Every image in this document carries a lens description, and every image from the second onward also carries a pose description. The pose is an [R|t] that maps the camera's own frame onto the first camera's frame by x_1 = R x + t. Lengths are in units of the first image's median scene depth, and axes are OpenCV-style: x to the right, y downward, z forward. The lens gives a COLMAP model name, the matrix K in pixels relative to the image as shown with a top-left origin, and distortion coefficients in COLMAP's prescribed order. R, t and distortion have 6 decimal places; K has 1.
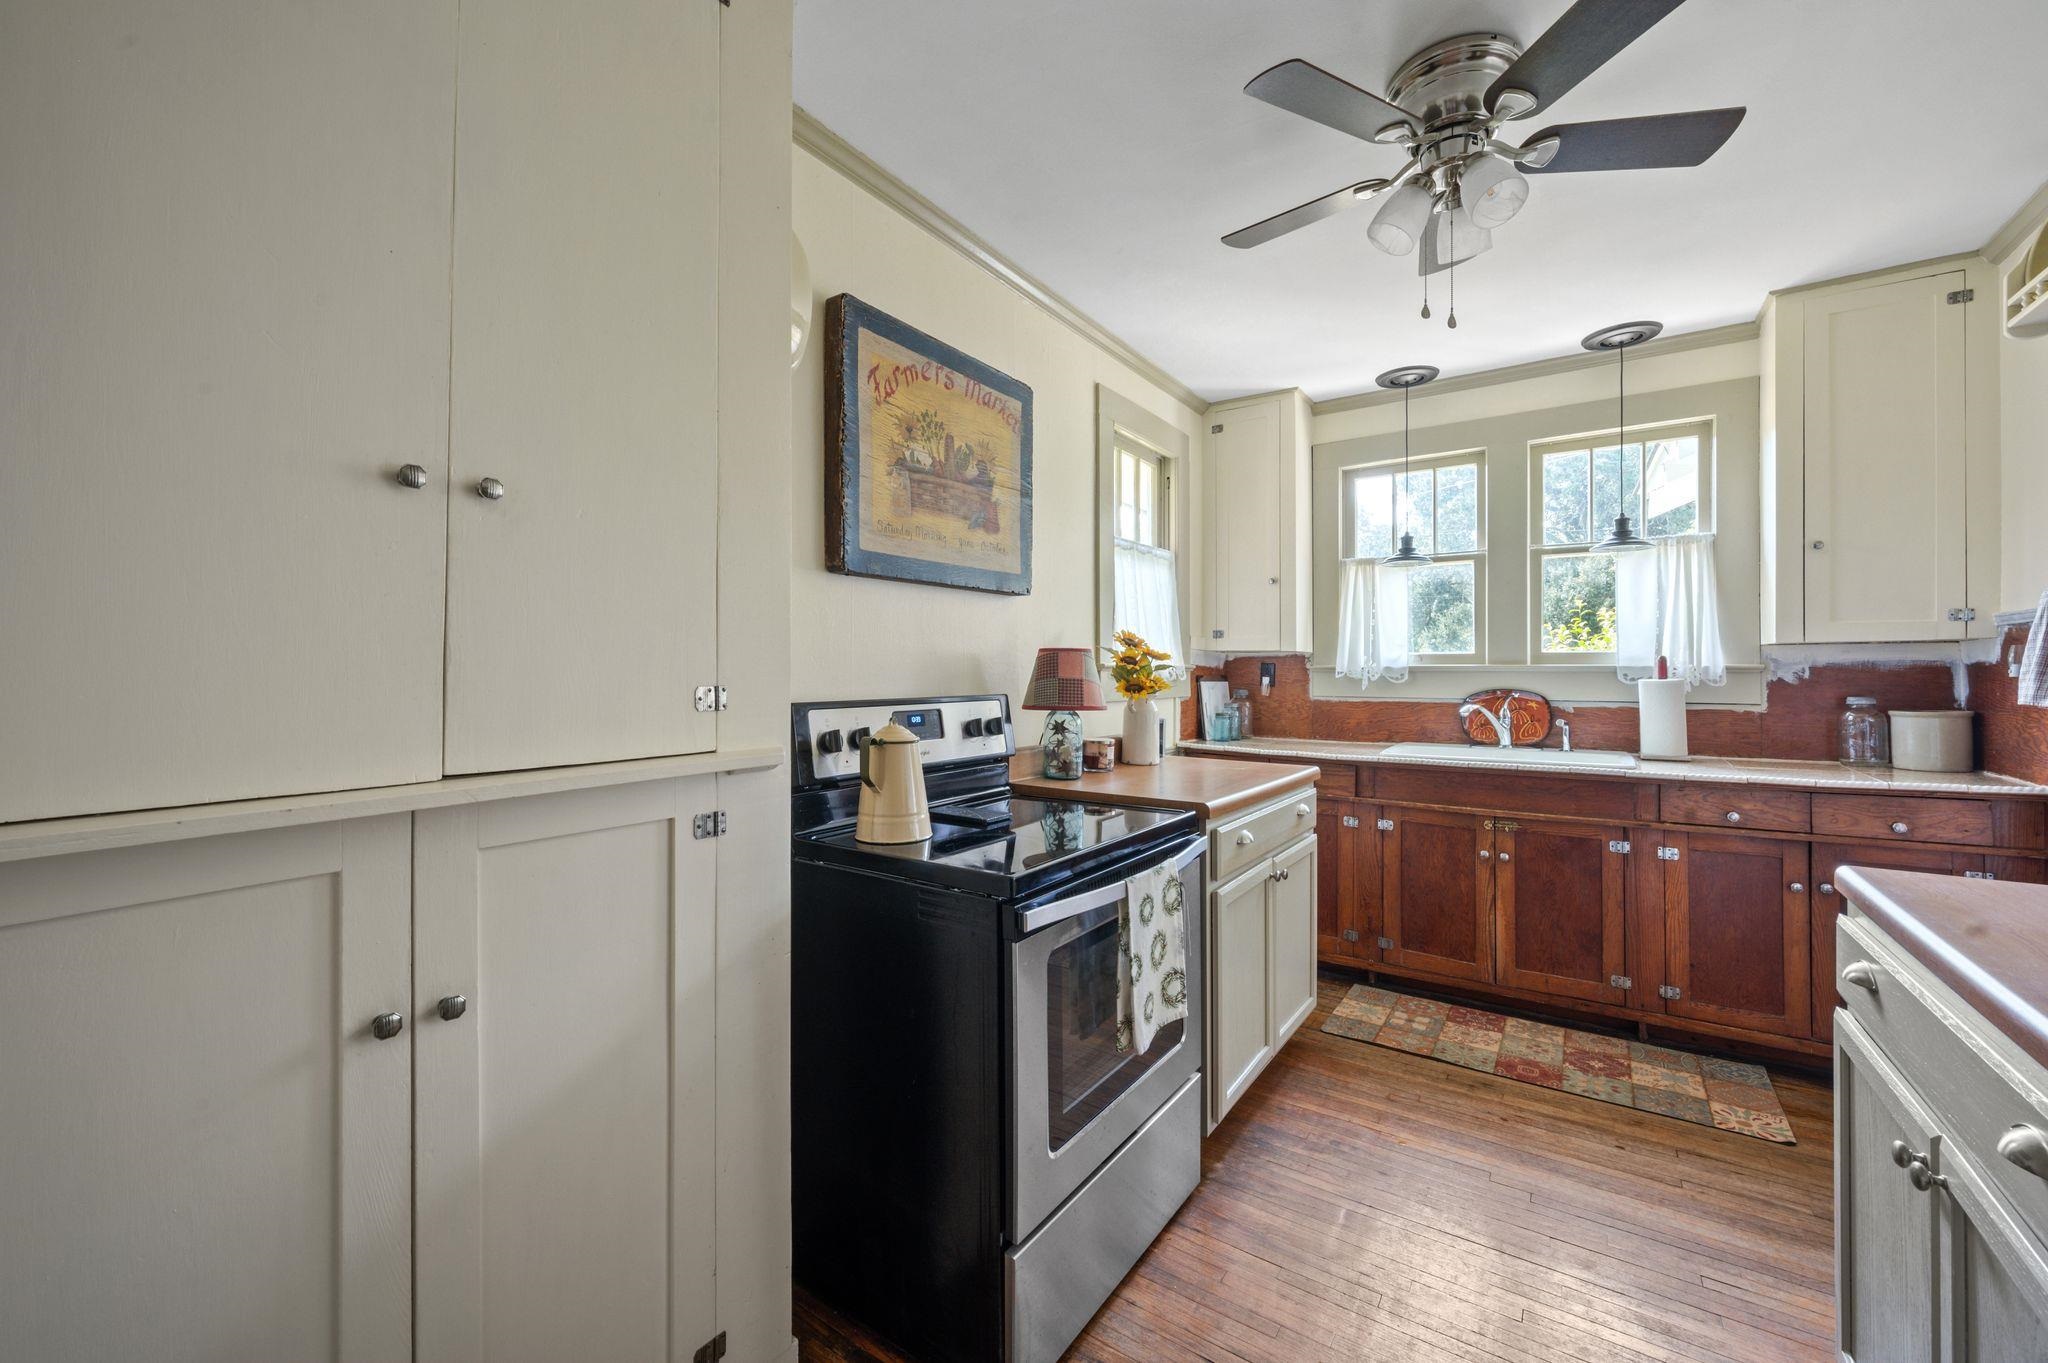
lens RADIAL K [[799.9, 0, 1023.2], [0, 799.9, 665.8], [0, 0, 1]] dist [-0.002606, -0.000029]
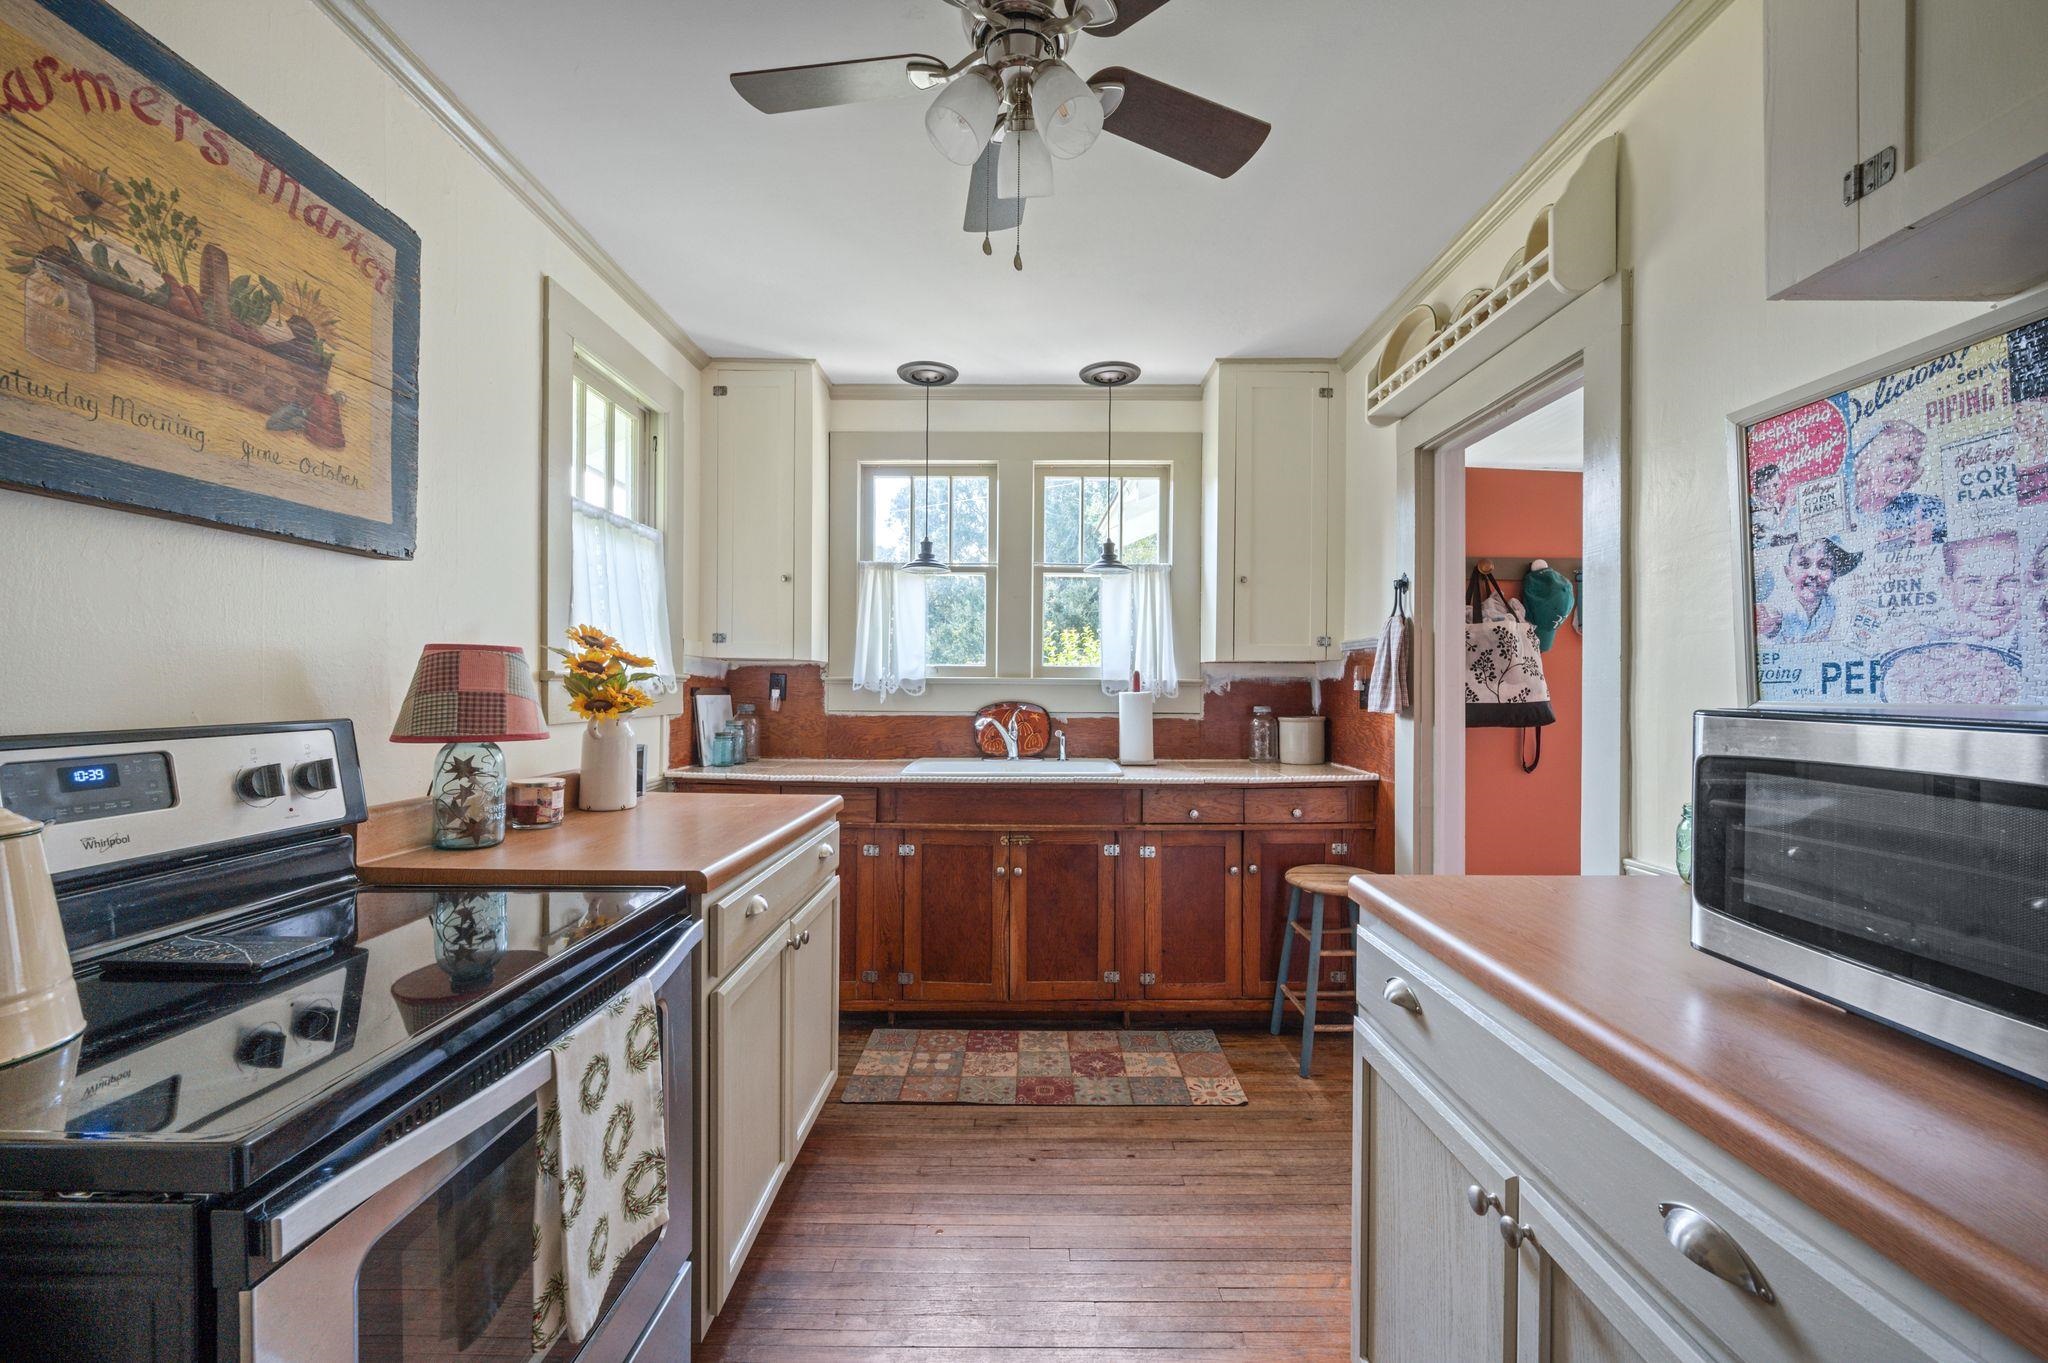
lens RADIAL K [[799.9, 0, 1023.5], [0, 799.9, 683.4], [0, 0, 1]] dist [-0.002606, -0.000029]
pose [[0.822445, 0.005057, 0.568822, 0.050579], [-0.008965, 0.999952, 0.004072, 0.002332], [-0.568774, -0.008449, 0.822451, 0.219030]]
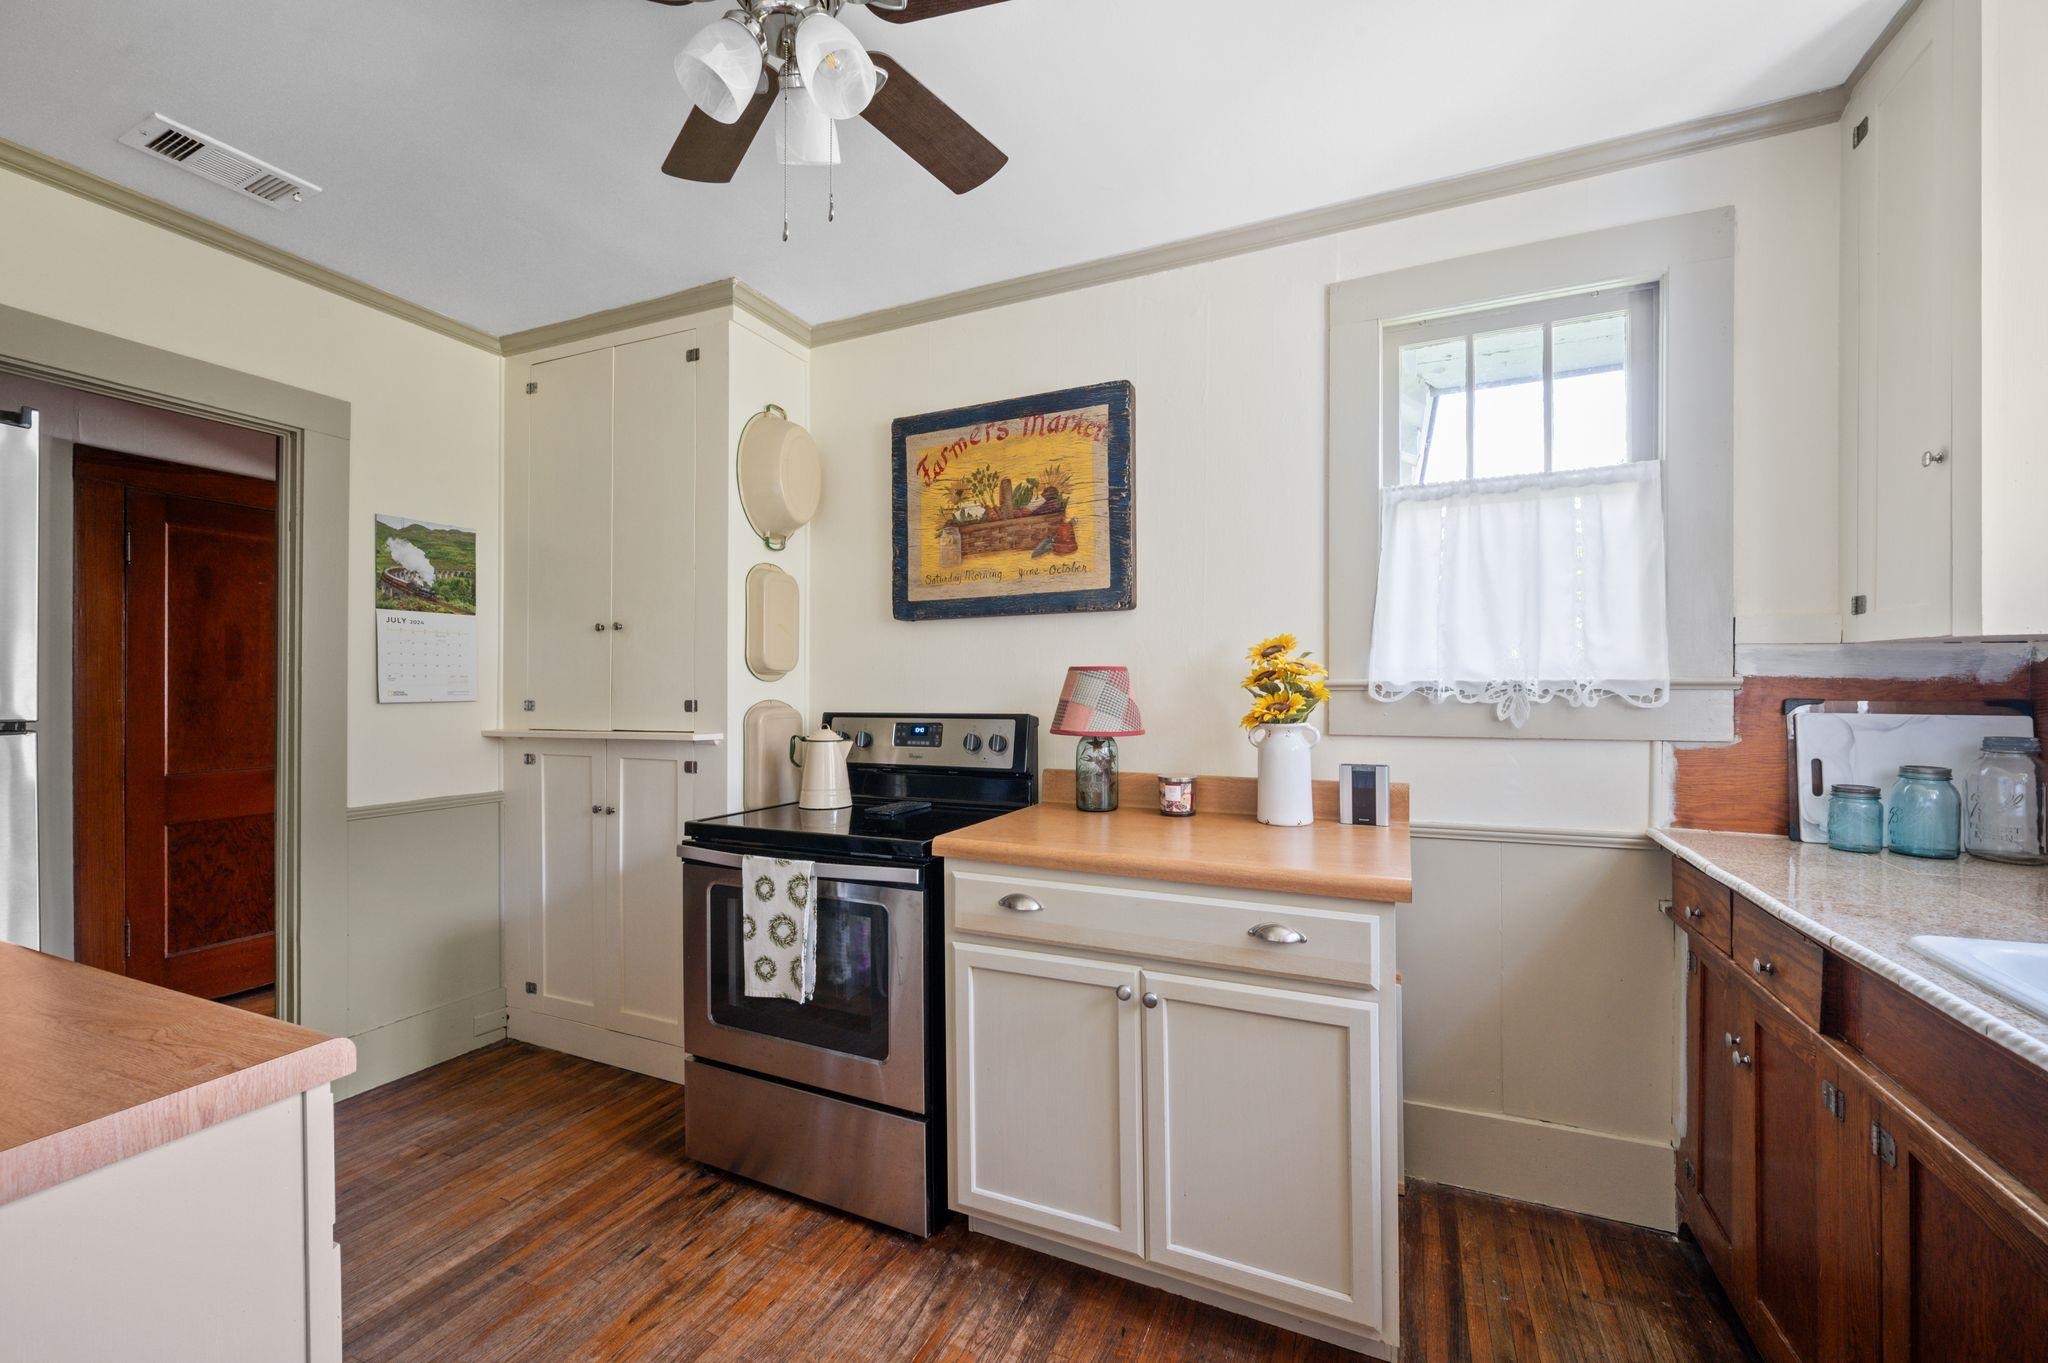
lens RADIAL K [[799.9, 0, 1028.9], [0, 799.9, 686.1], [0, 0, 1]] dist [-0.002606, -0.000029]
pose [[0.194736, -0.007242, -0.980829, 0.940627], [0.009802, 0.999937, -0.005437, 0.004810], [0.980807, -0.008555, 0.194795, 0.761840]]
